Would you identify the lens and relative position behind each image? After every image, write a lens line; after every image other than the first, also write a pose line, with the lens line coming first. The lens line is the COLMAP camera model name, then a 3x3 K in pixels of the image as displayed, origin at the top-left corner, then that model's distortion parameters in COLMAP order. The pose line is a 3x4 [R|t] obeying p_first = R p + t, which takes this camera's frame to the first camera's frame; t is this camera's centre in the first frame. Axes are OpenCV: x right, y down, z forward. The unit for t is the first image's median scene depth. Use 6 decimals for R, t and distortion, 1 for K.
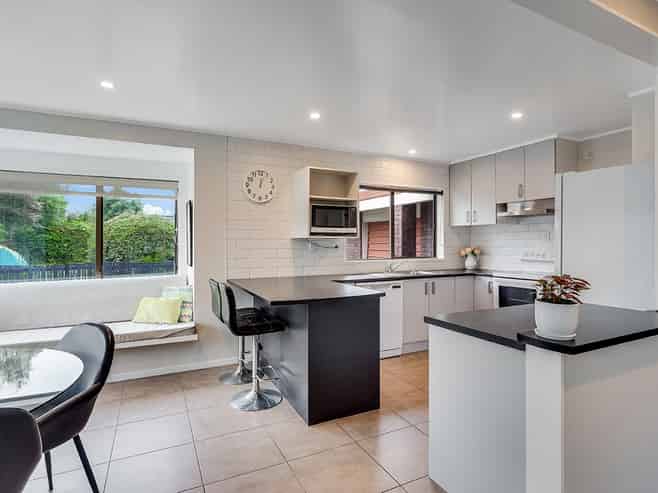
lens RADIAL K [[354.9, 0, 329.0], [0, 354.9, 246.5], [0, 0, 1]] dist [-0.000830, -0.000056]
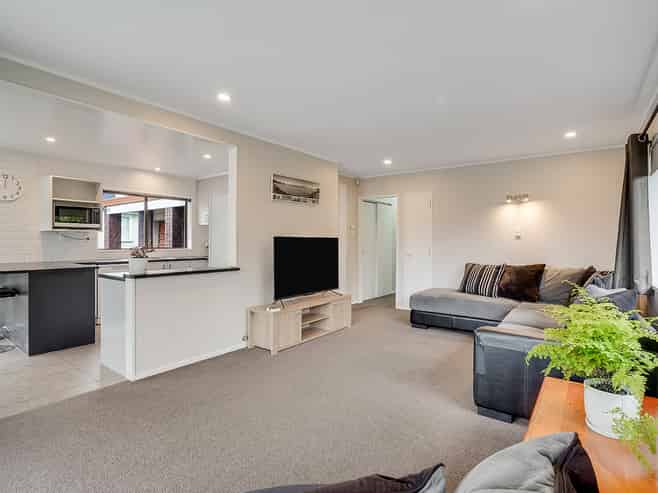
lens RADIAL K [[342.0, 0, 329.0], [0, 342.0, 246.5], [0, 0, 1]] dist [-0.000062, 0.000186]
pose [[0.895081, -0.001046, 0.445902, 0.250795], [-0.000138, 0.999997, 0.002623, 0.026342], [-0.445903, -0.002409, 0.895078, -0.490419]]
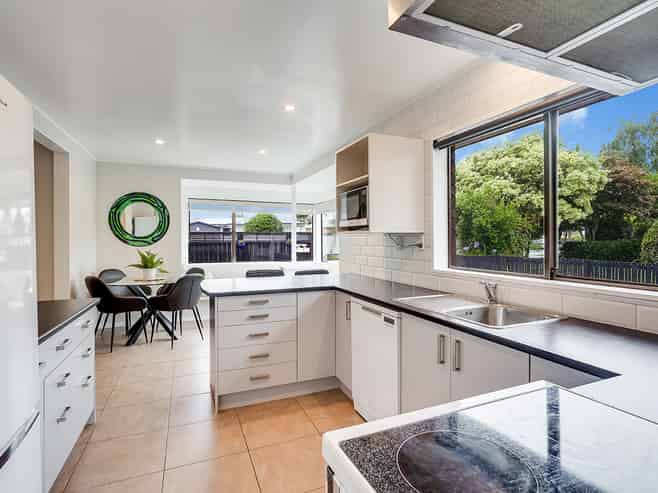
lens RADIAL K [[342.0, 0, 329.0], [0, 342.0, 246.5], [0, 0, 1]] dist [-0.000062, 0.000186]
pose [[-0.061047, 0.019428, -0.997946, 0.667274], [-0.006196, 0.999784, 0.019843, -0.008840], [0.998116, 0.007394, -0.060913, 0.875114]]
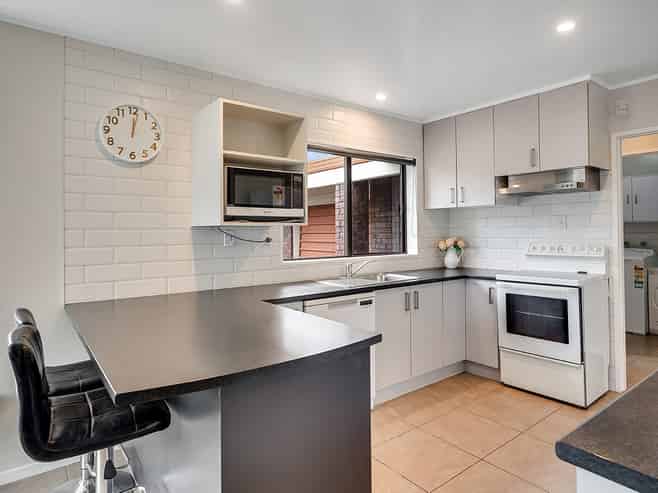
lens RADIAL K [[399.3, 0, 327.9], [0, 399.3, 225.5], [0, 0, 1]] dist [-0.002034, -0.000038]
pose [[0.980033, -0.003373, 0.198805, -0.015483], [0.008872, 0.999602, -0.026776, -0.004593], [-0.198636, 0.028005, 0.979673, 0.295074]]
